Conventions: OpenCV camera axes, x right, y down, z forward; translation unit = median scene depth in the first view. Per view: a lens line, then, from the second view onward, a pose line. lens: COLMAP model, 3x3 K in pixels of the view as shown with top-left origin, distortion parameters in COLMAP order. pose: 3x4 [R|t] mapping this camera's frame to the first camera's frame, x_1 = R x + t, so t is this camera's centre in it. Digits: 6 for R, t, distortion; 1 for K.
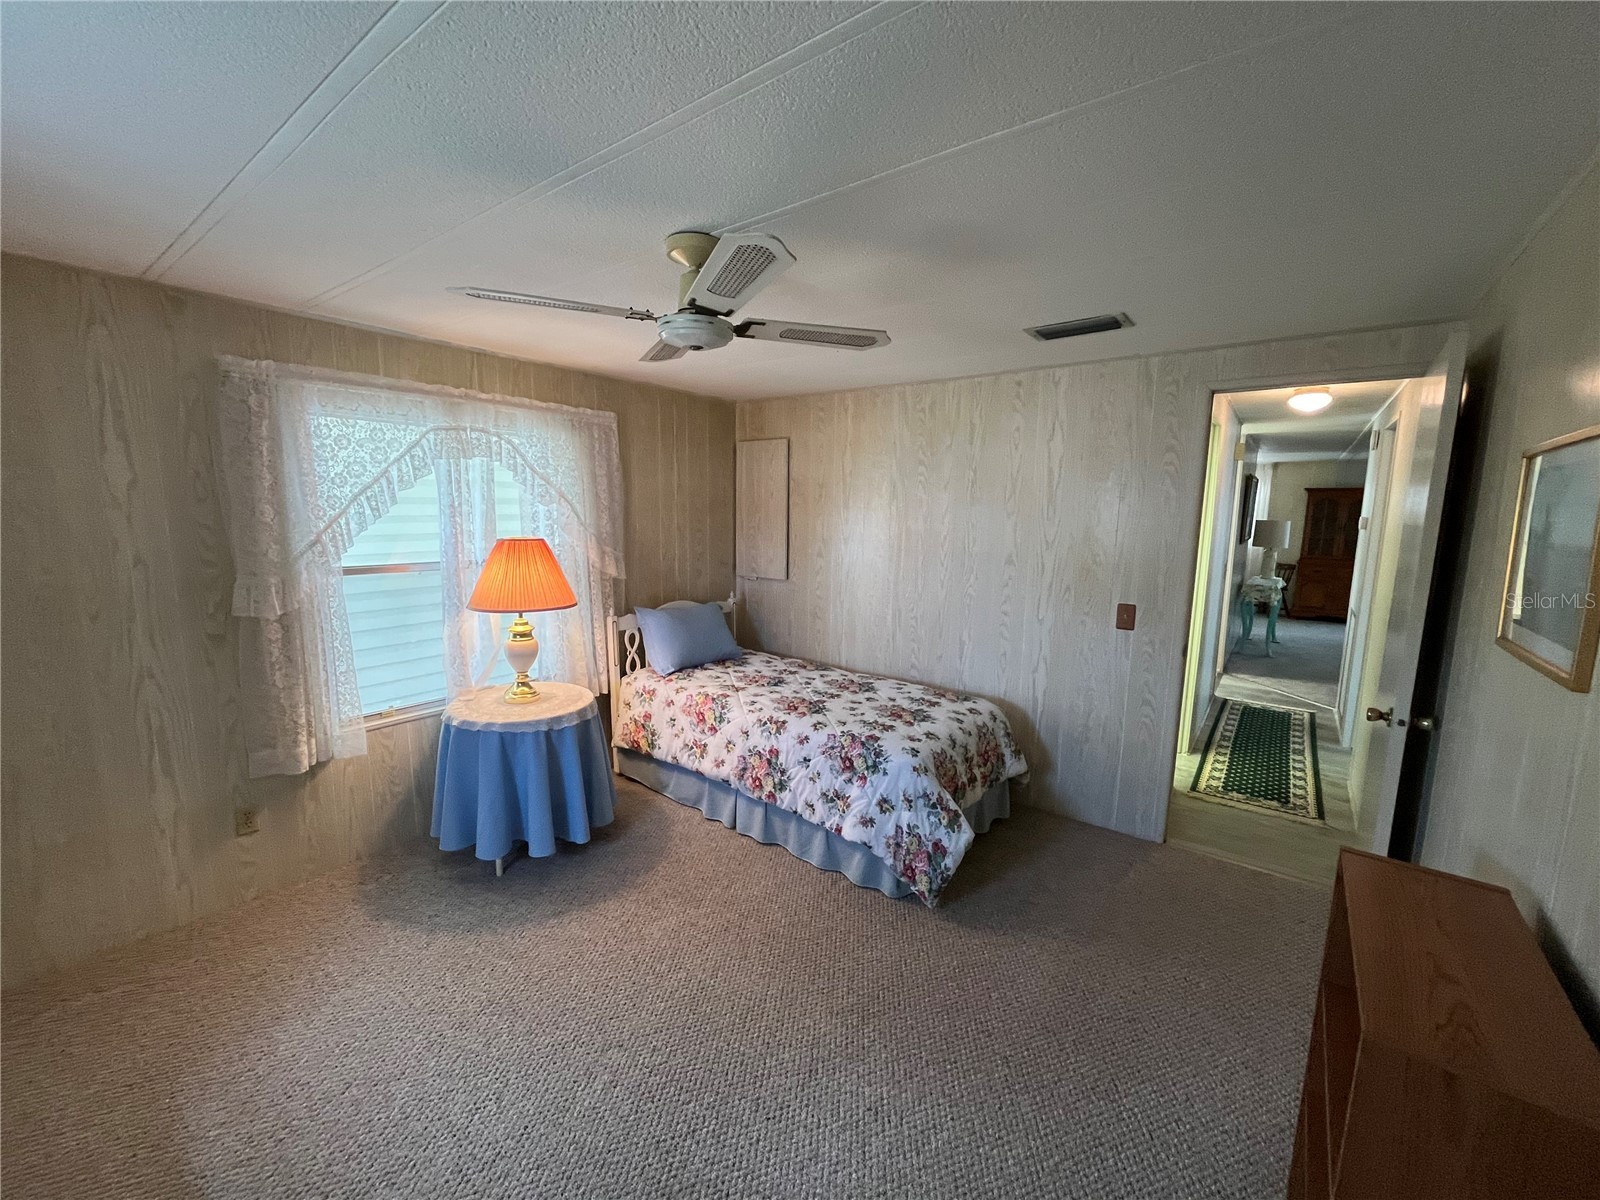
lens RADIAL K [[645.0, 0, 796.9], [0, 645.0, 599.8], [0, 0, 1]] dist [-0.002838, -0.000317]
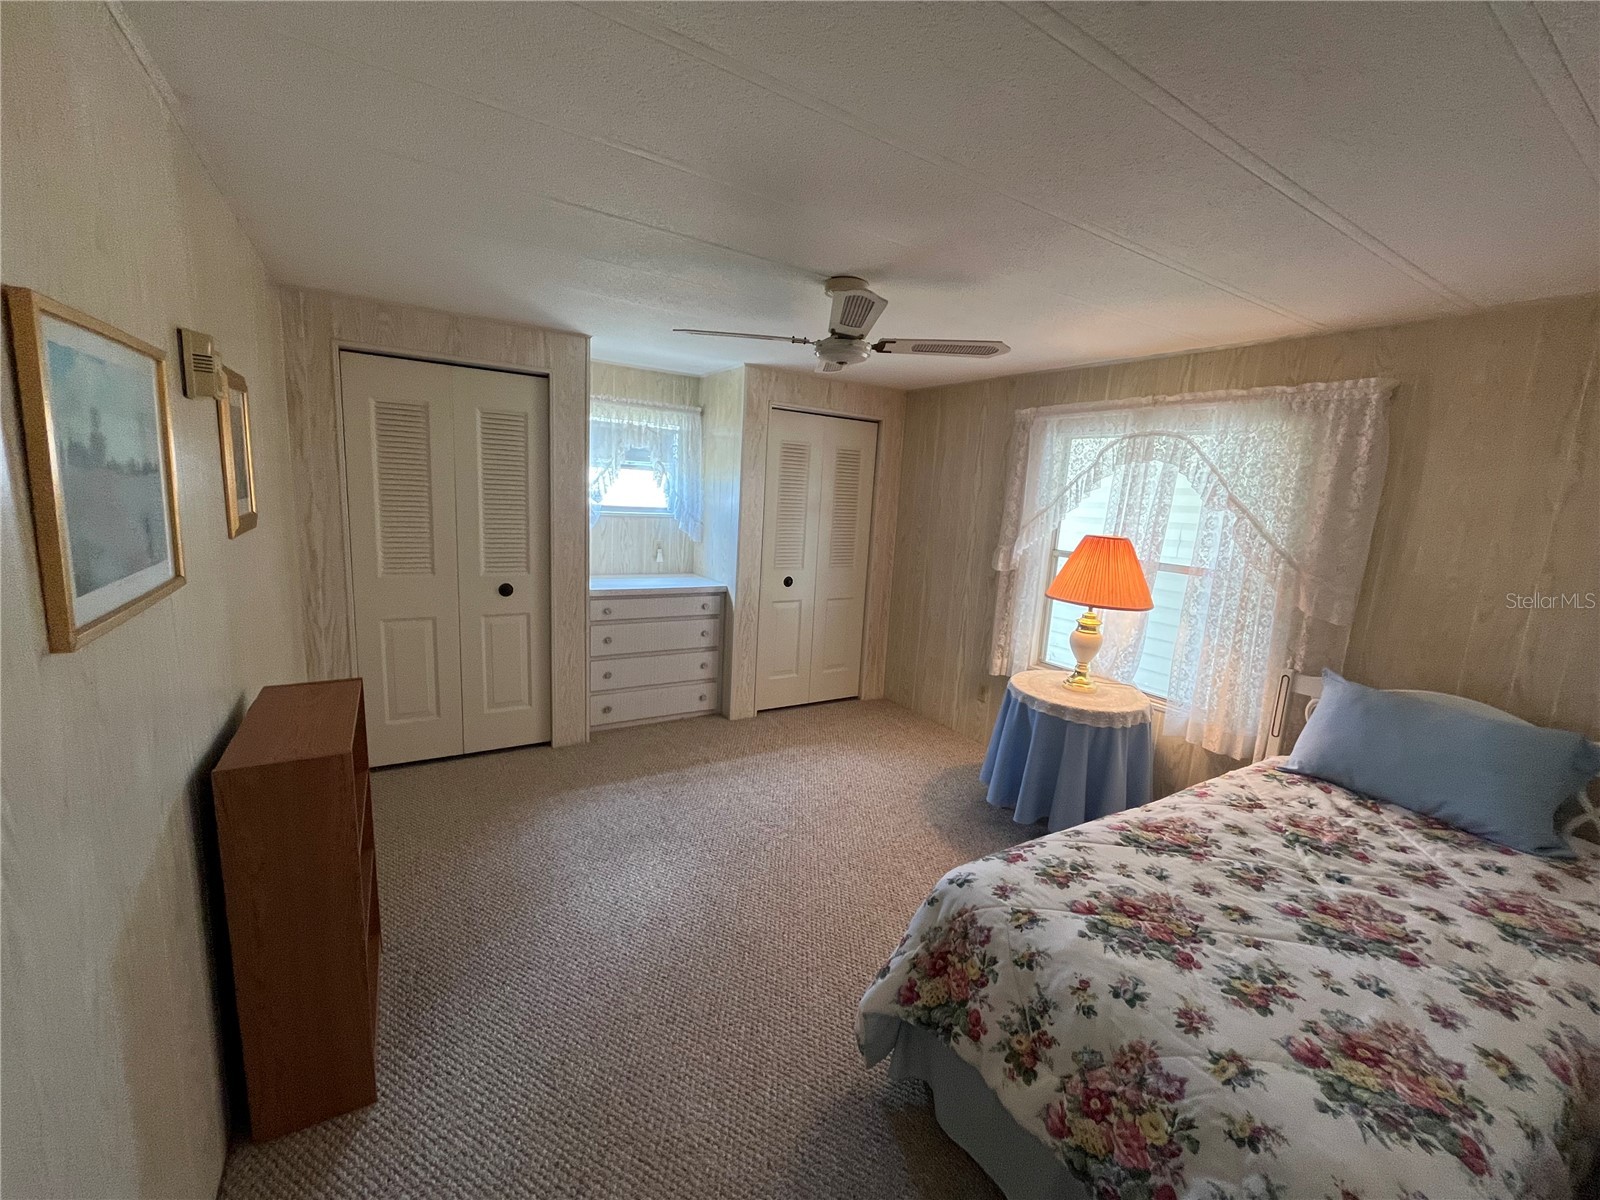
lens RADIAL K [[645.0, 0, 800.1], [0, 645.0, 602.3], [0, 0, 1]] dist [-0.002838, -0.000317]
pose [[-0.349551, 0.124373, -0.928626, 0.658301], [-0.194638, 0.959887, 0.201825, -0.099005], [0.916477, 0.251294, -0.311322, 0.833770]]
